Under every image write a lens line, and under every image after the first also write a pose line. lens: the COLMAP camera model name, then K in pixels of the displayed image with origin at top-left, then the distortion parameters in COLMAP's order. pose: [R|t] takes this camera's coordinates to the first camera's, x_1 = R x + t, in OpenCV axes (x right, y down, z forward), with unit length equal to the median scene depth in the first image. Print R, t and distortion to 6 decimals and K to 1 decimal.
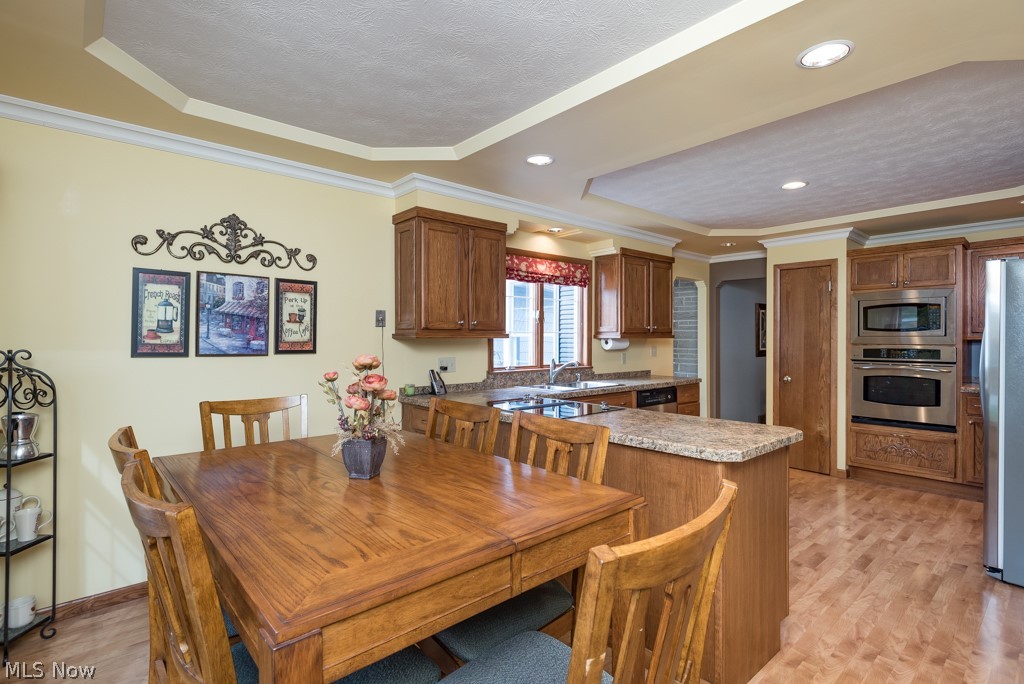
lens RADIAL K [[505.6, 0, 511.4], [0, 505.6, 339.8], [0, 0, 1]] dist [0.008020, -0.006304]
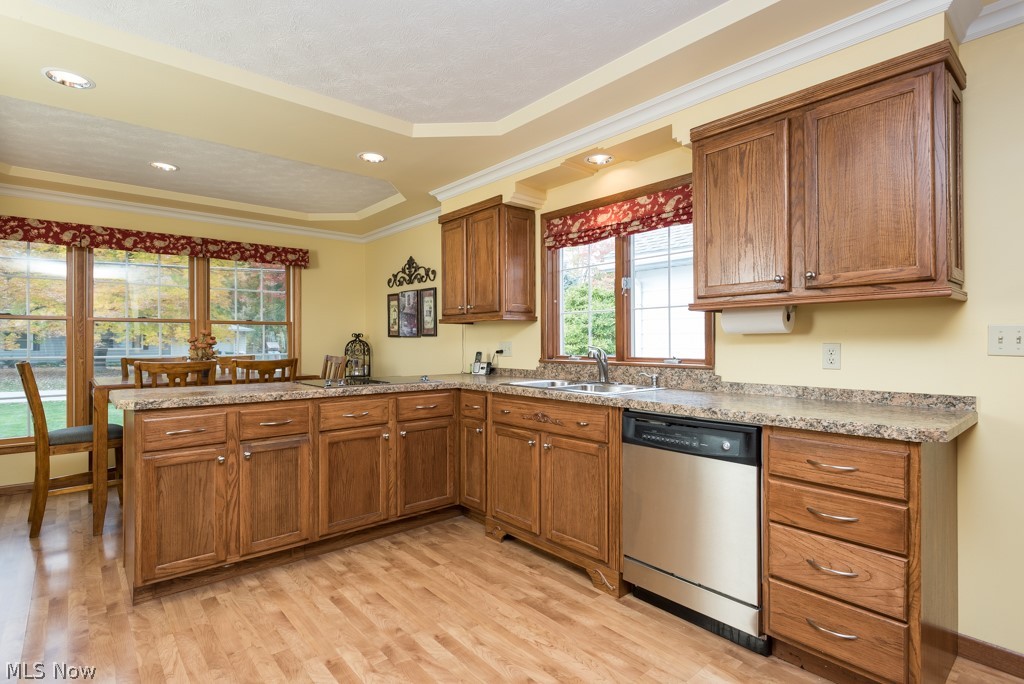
lens RADIAL K [[505.6, 0, 511.4], [0, 505.6, 339.8], [0, 0, 1]] dist [0.008020, -0.006304]
pose [[-0.010425, -0.004223, -0.999937, 1.120728], [-0.000969, 0.999991, -0.004213, 0.044478], [0.999945, 0.000925, -0.010429, 1.284145]]
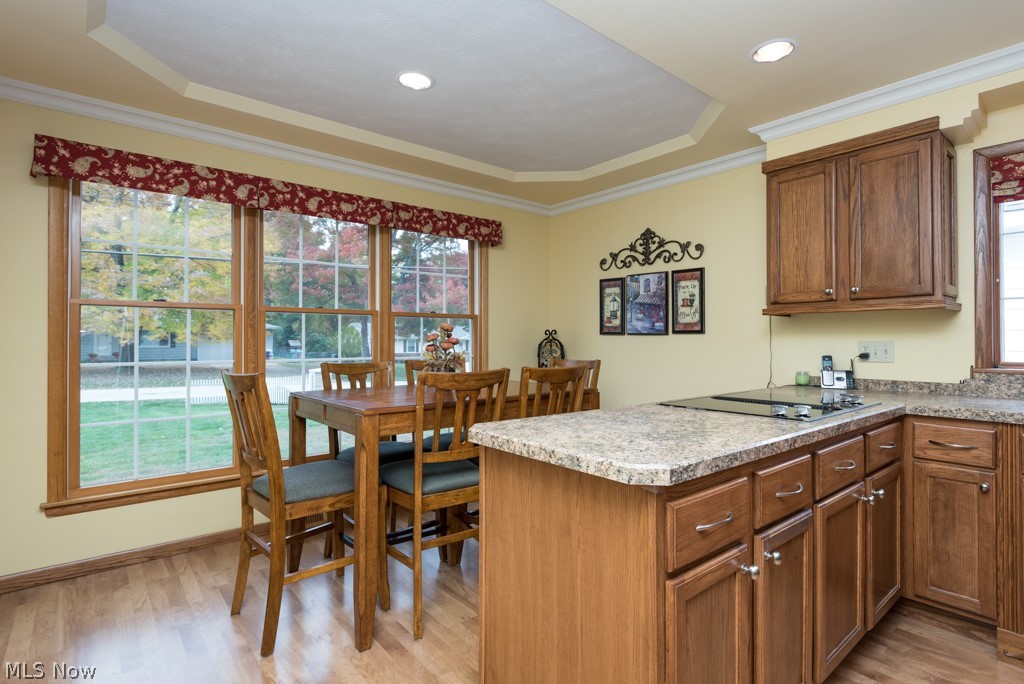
lens RADIAL K [[509.4, 0, 517.5], [0, 509.4, 336.6], [0, 0, 1]] dist [0.003600, -0.001849]
pose [[-0.027931, -0.007981, -0.999578, 0.749640], [-0.003260, 0.999964, -0.007893, 0.045486], [0.999605, 0.003038, -0.027956, 0.655256]]
